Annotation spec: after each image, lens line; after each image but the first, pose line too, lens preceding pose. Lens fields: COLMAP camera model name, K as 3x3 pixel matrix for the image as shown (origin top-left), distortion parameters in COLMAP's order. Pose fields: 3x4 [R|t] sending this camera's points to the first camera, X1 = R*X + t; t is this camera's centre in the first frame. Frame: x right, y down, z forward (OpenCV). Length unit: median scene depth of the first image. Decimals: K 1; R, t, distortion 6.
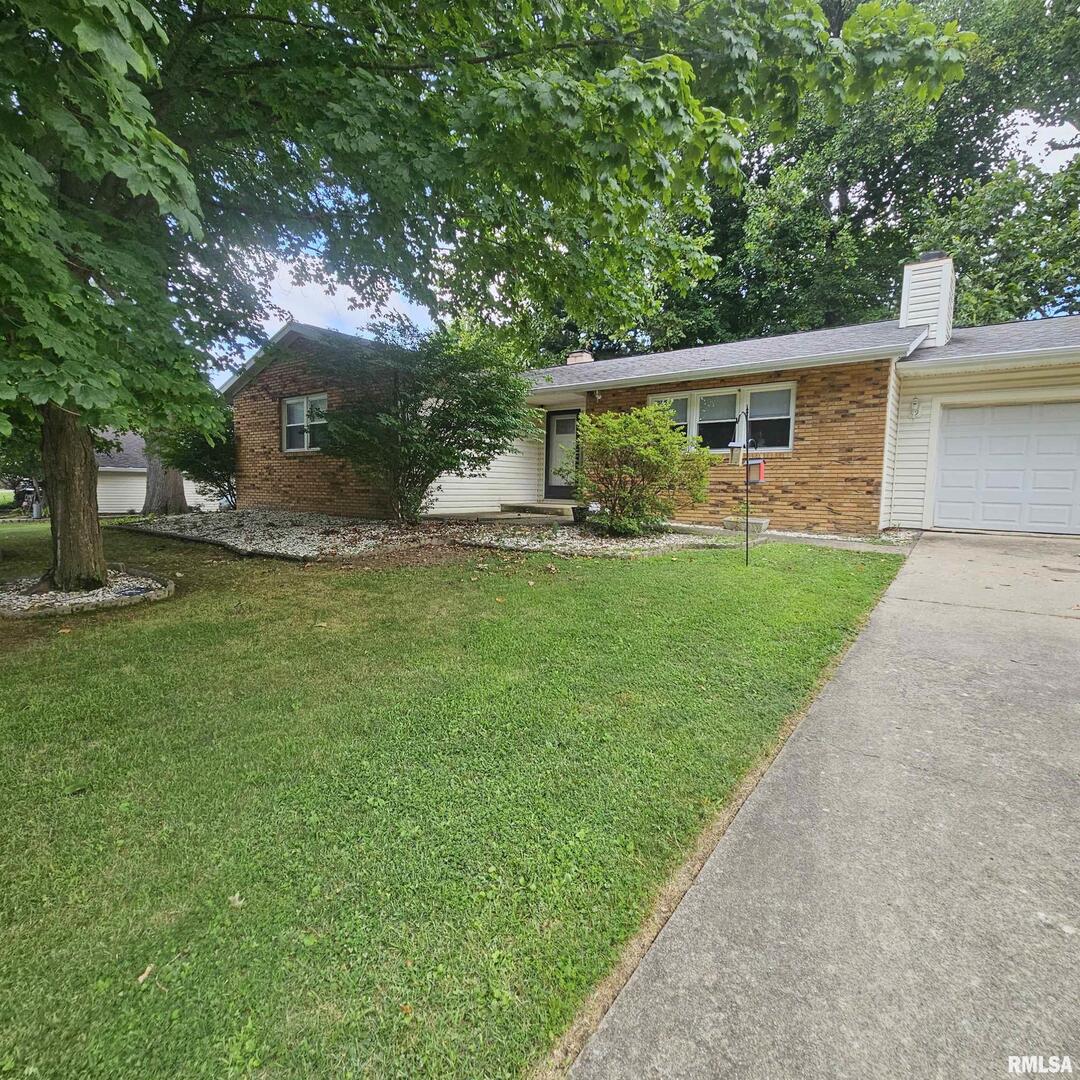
lens RADIAL K [[586.3, 0, 535.5], [0, 586.3, 543.3], [0, 0, 1]] dist [0.006054, -0.001969]
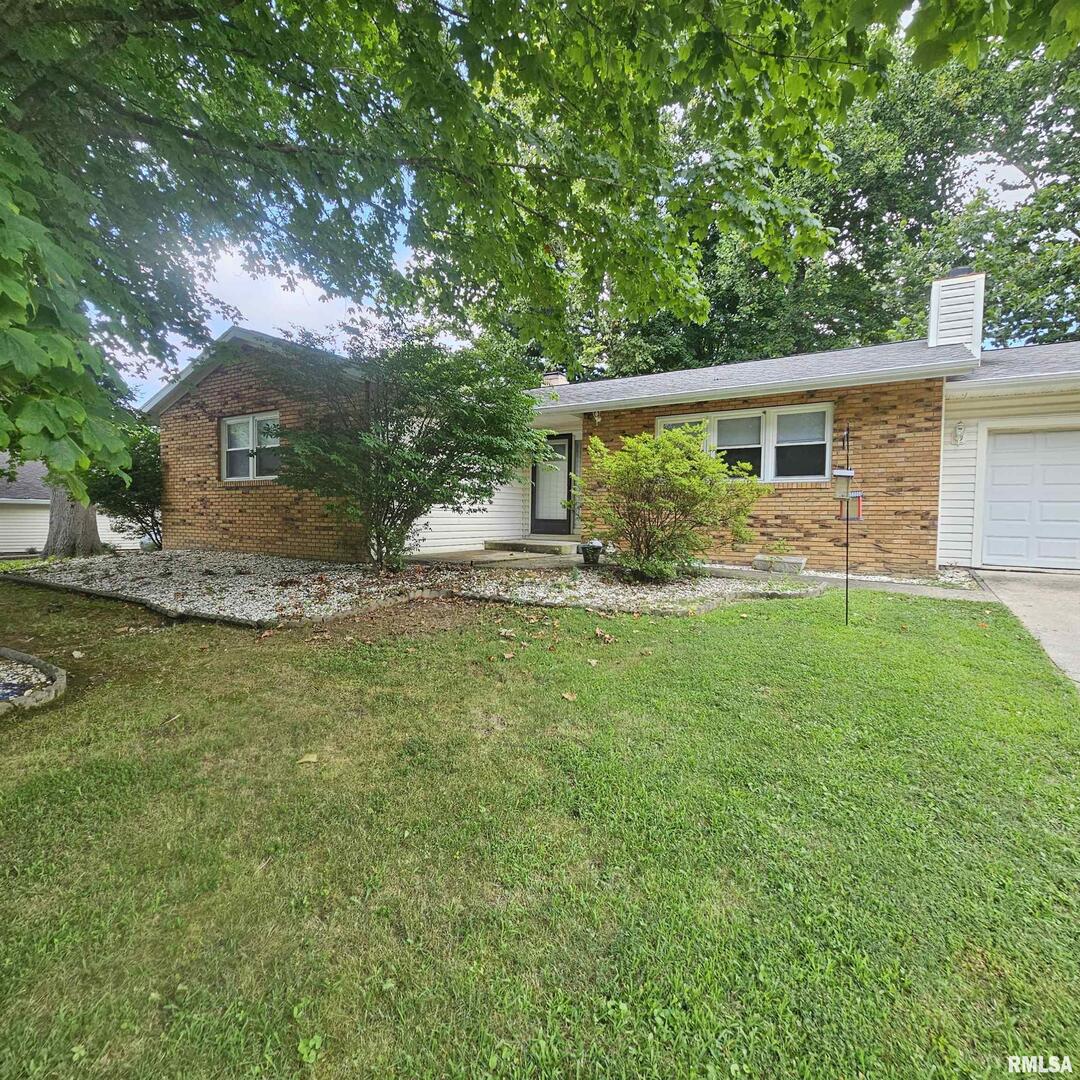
lens RADIAL K [[586.3, 0, 533.1], [0, 586.3, 542.7], [0, 0, 1]] dist [0.006054, -0.001969]
pose [[0.995418, -0.009955, 0.095098, -0.093221], [0.014584, 0.998735, -0.048112, -0.028765], [-0.094499, 0.049278, 0.994305, 0.175009]]
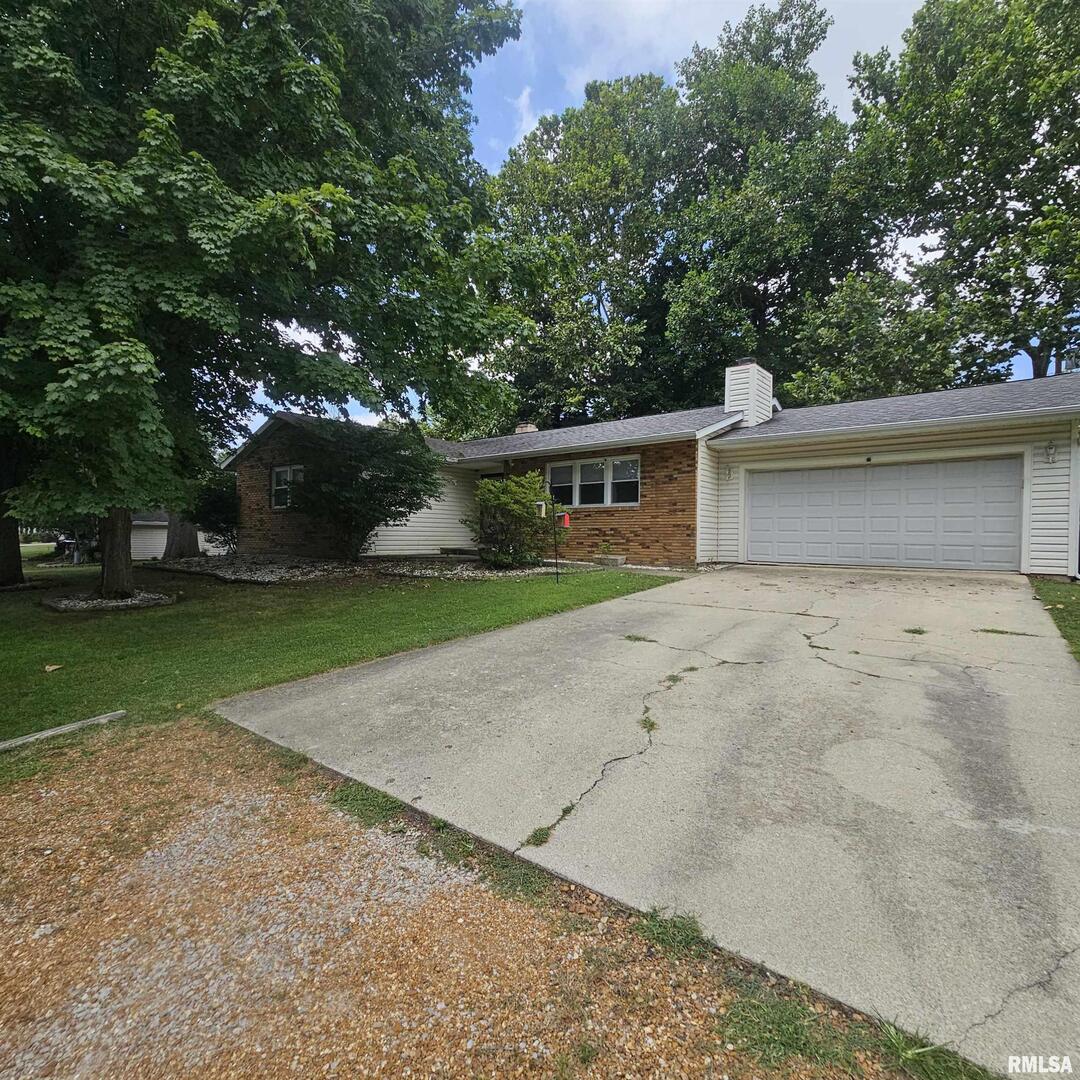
lens RADIAL K [[586.3, 0, 536.7], [0, 586.3, 544.5], [0, 0, 1]] dist [0.006054, -0.001969]
pose [[0.999611, -0.007935, -0.026753, 0.243422], [0.005675, 0.996490, -0.083524, 0.044272], [0.027322, 0.083340, 0.996147, -0.341409]]
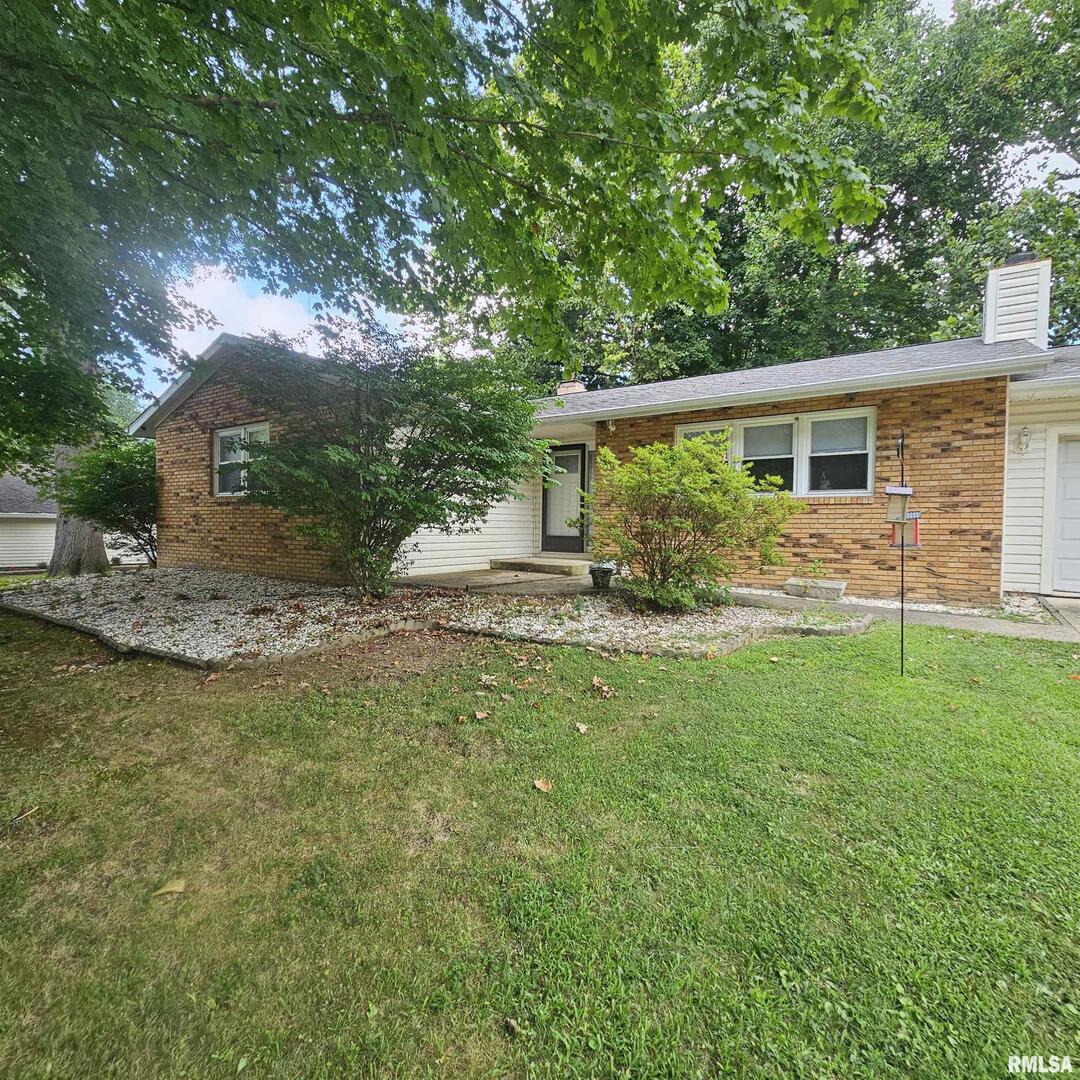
lens RADIAL K [[586.3, 0, 533.7], [0, 586.3, 542.2], [0, 0, 1]] dist [0.006054, -0.001969]
pose [[0.998721, -0.007530, 0.049988, -0.052247], [0.010836, 0.997747, -0.066209, -0.049091], [-0.049377, 0.066666, 0.996553, 0.257449]]
